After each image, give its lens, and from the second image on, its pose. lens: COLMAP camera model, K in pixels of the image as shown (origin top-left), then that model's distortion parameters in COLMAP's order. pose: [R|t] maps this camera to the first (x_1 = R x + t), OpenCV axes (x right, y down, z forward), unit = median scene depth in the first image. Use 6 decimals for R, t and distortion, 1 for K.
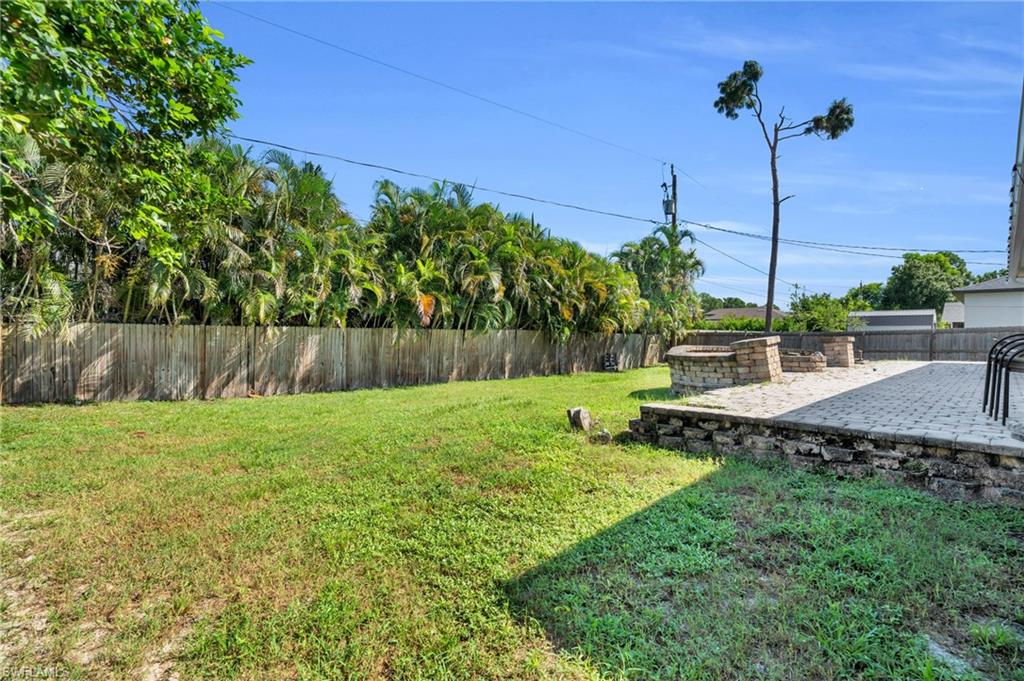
lens RADIAL K [[478.2, 0, 513.9], [0, 478.2, 336.7], [0, 0, 1]] dist [-0.044850, 0.010419]
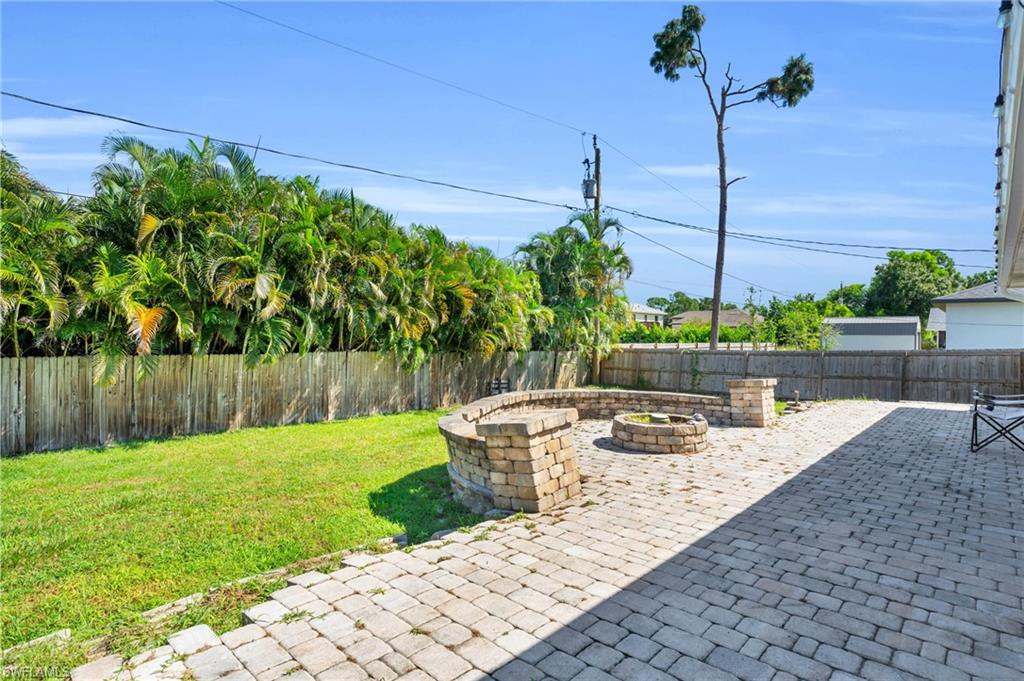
lens RADIAL K [[531.4, 0, 517.1], [0, 531.4, 336.0], [0, 0, 1]] dist [-0.032235, 0.000603]
pose [[0.997485, 0.002571, 0.070832, 0.155697], [-0.002244, 0.999986, -0.004704, -0.026964], [-0.070844, 0.004534, 0.997477, 0.143096]]
